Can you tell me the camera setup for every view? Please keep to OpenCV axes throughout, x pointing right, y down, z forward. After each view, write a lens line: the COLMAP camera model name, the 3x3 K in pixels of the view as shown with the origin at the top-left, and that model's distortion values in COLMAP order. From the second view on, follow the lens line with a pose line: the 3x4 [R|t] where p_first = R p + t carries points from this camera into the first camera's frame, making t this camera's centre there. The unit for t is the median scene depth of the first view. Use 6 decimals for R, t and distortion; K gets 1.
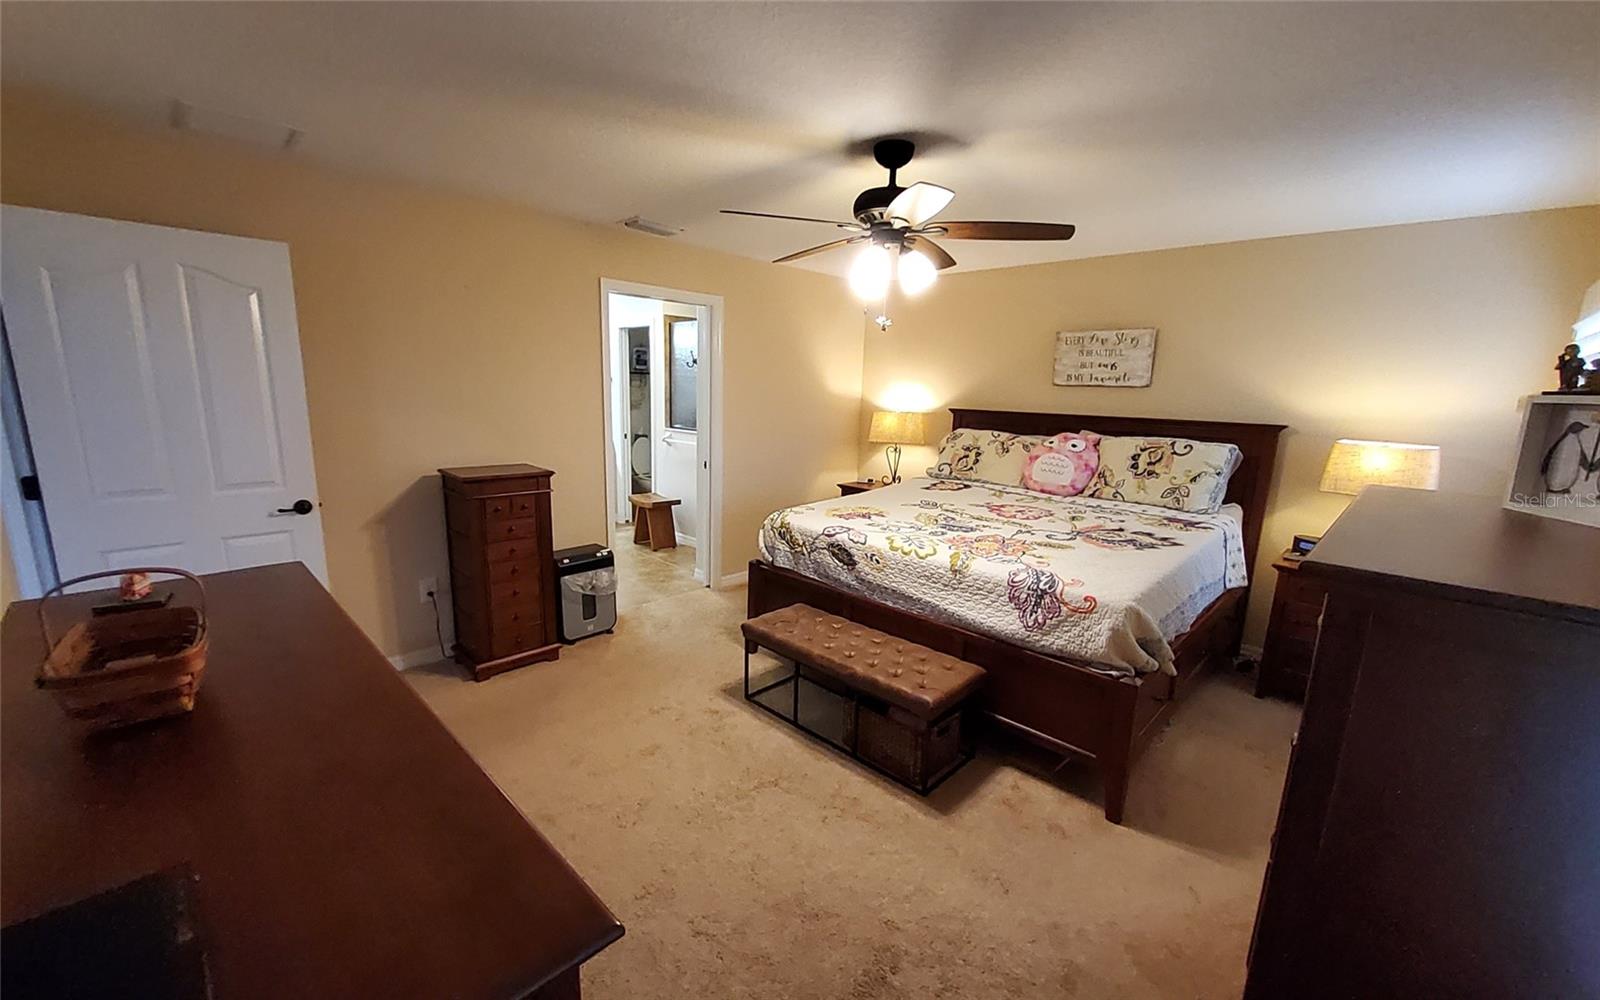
lens RADIAL K [[629.2, 0, 795.6], [0, 629.2, 504.9], [0, 0, 1]] dist [0.004599, 0.000132]
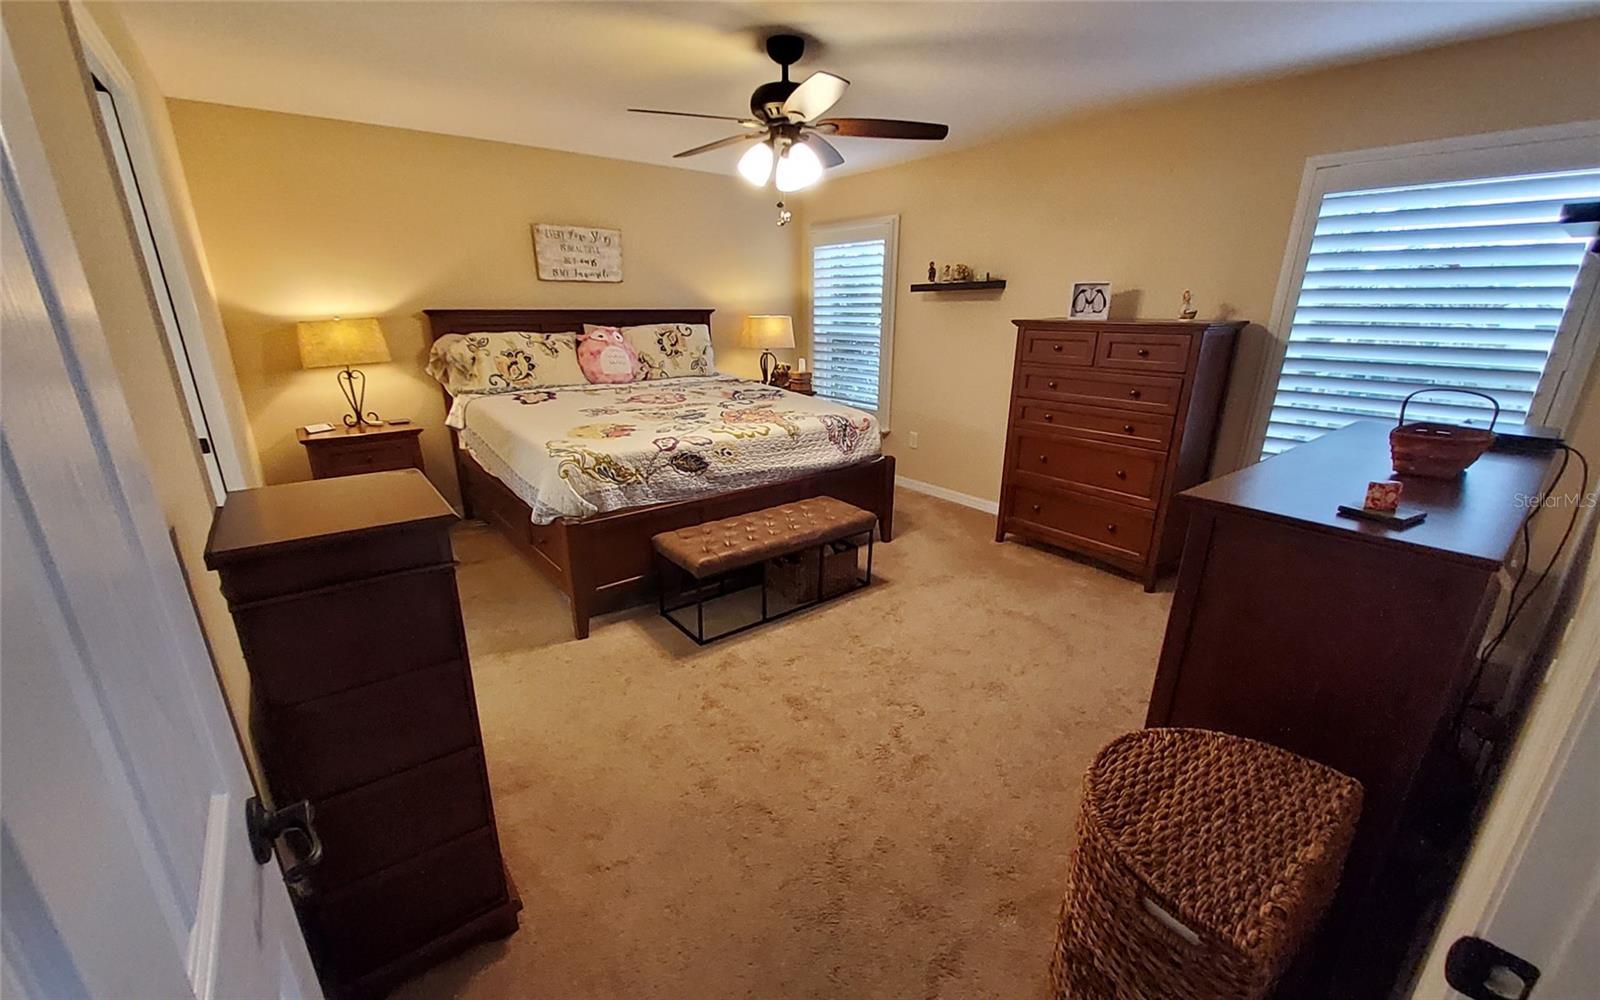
lens RADIAL K [[629.2, 0, 796.8], [0, 629.2, 506.3], [0, 0, 1]] dist [0.004599, 0.000132]
pose [[0.131279, -0.331471, 0.934287, -0.669959], [0.187809, 0.933693, 0.304870, -0.098072], [-0.973393, 0.135445, 0.184828, 0.547757]]
